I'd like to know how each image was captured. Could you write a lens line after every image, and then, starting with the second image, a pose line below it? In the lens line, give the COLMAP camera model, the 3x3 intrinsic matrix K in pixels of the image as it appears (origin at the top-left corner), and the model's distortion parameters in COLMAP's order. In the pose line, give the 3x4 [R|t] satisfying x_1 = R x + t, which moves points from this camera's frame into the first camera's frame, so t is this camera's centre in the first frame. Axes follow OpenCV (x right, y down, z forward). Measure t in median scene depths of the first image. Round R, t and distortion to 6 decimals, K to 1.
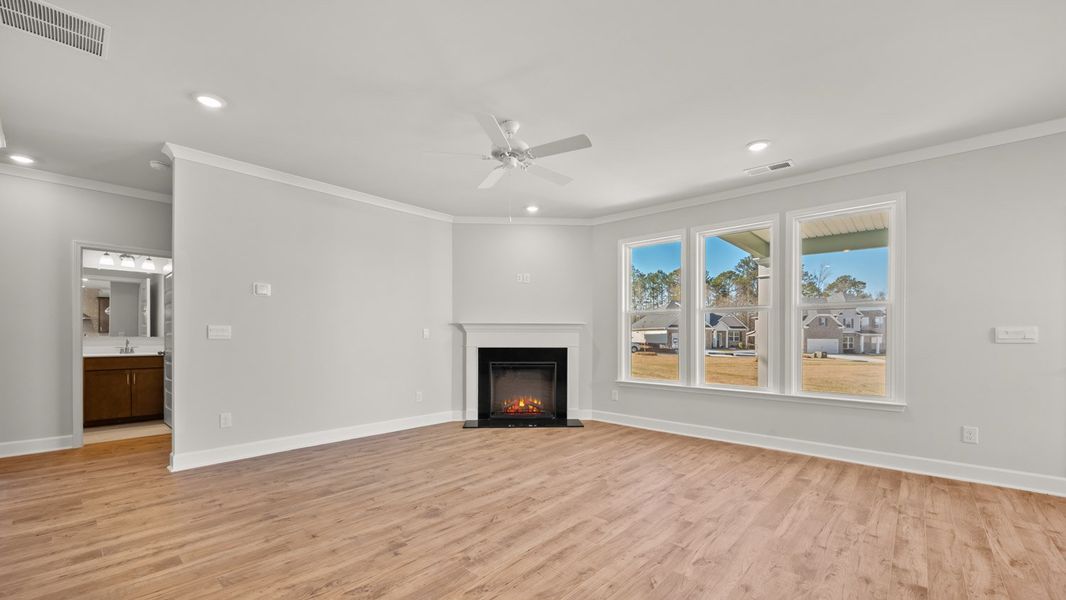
lens RADIAL K [[422.9, 0, 536.1], [0, 422.9, 342.7], [0, 0, 1]] dist [-0.000352, -0.000447]
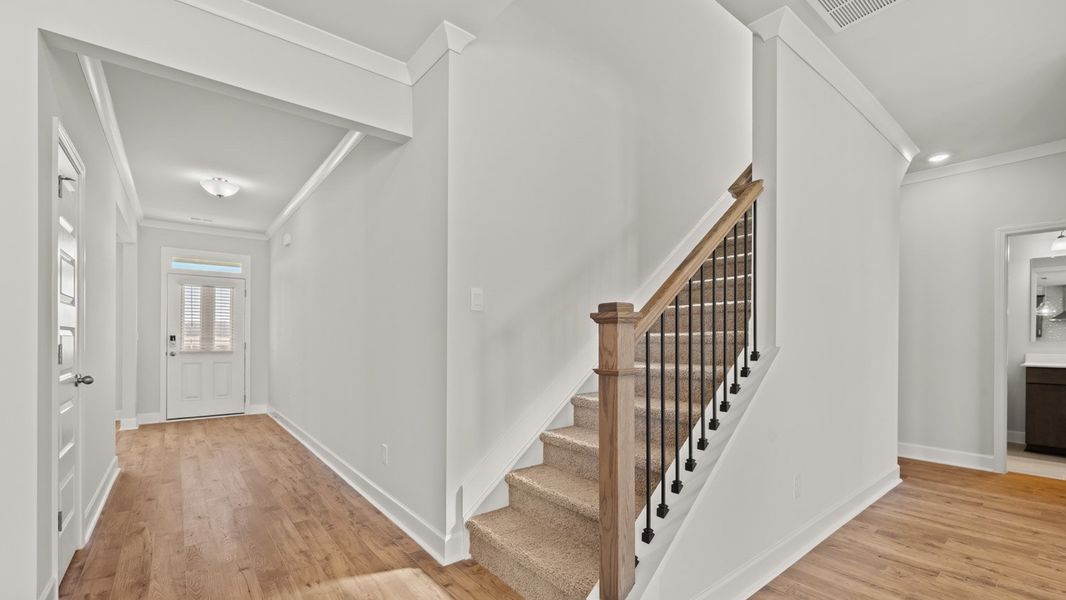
lens RADIAL K [[442.7, 0, 528.7], [0, 442.7, 339.8], [0, 0, 1]] dist [0.002429, -0.000230]
pose [[-0.165563, 0.000572, -0.986199, -0.073539], [-0.018900, 0.999814, 0.003753, -0.004842], [0.986018, 0.019261, -0.165522, 0.297220]]
